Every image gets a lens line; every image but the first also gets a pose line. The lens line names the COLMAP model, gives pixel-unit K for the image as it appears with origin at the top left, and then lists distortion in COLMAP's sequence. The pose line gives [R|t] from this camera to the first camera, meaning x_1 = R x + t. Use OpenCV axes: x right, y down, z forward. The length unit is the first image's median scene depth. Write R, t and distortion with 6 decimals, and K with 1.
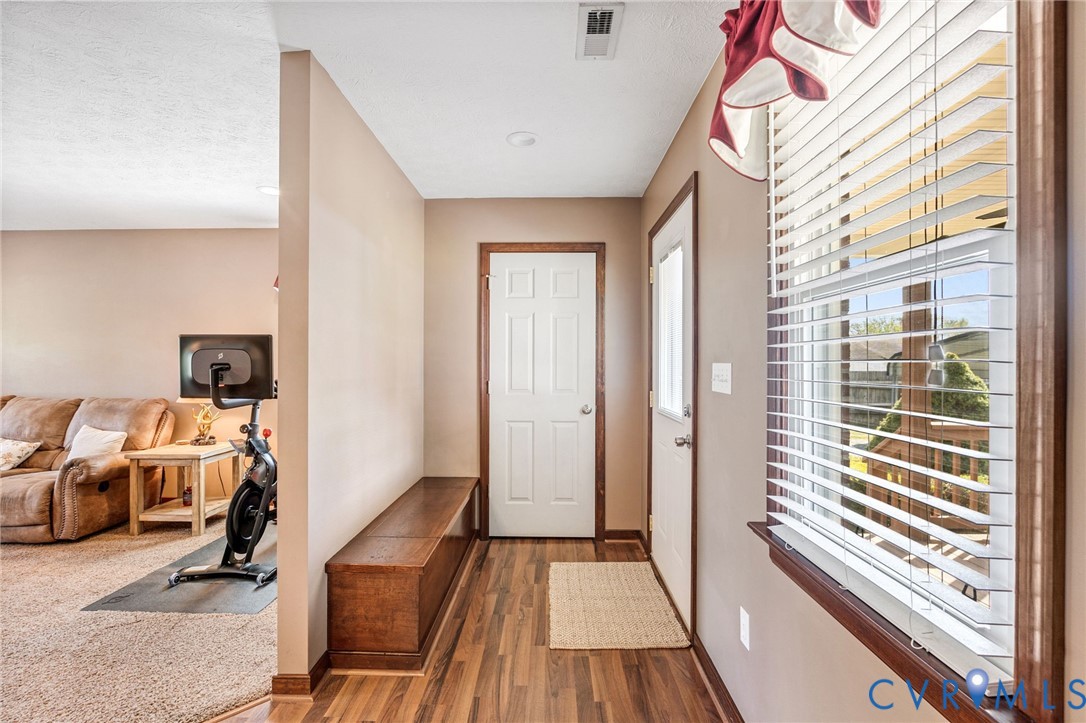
lens RADIAL K [[499.8, 0, 541.8], [0, 499.8, 363.7], [0, 0, 1]] dist [-0.012038, 0.003132]
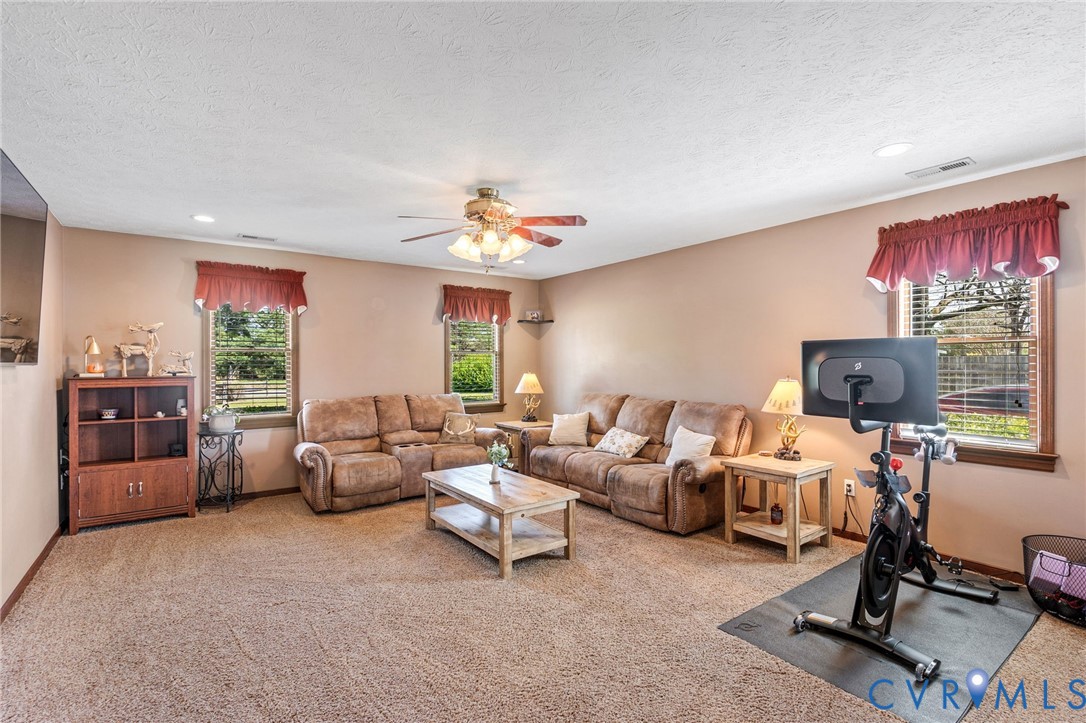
lens RADIAL K [[499.8, 0, 544.3], [0, 499.8, 364.7], [0, 0, 1]] dist [-0.012038, 0.003132]
pose [[0.612588, 0.000179, -0.790402, -0.255985], [0.002680, 0.999994, 0.002304, -0.016739], [0.790397, -0.003530, 0.612584, 0.091432]]
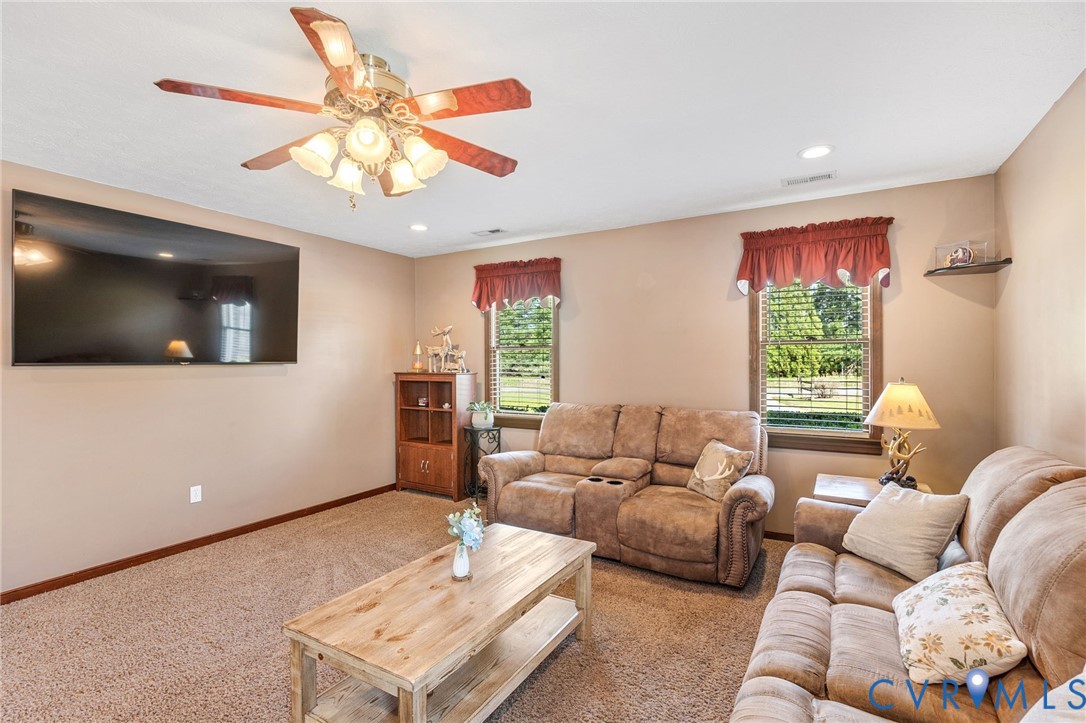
lens RADIAL K [[499.8, 0, 540.5], [0, 499.8, 363.9], [0, 0, 1]] dist [-0.012038, 0.003132]
pose [[-0.485855, 0.004200, -0.874029, -0.675720], [0.002351, 0.999991, 0.003498, -0.017218], [0.874036, -0.000356, -0.485861, 0.988564]]
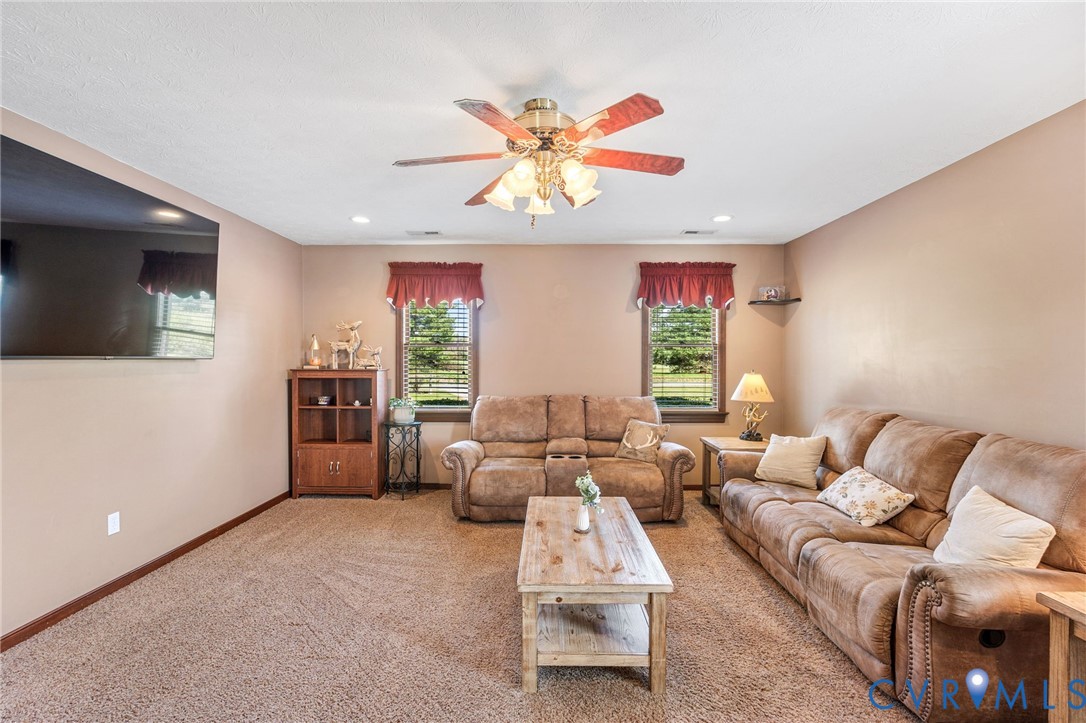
lens RADIAL K [[499.8, 0, 538.1], [0, 499.8, 362.7], [0, 0, 1]] dist [-0.012038, 0.003132]
pose [[0.010795, 0.008154, -0.999908, -0.417443], [-0.003117, 0.999962, 0.008121, -0.018125], [0.999937, 0.003029, 0.010820, 0.560978]]
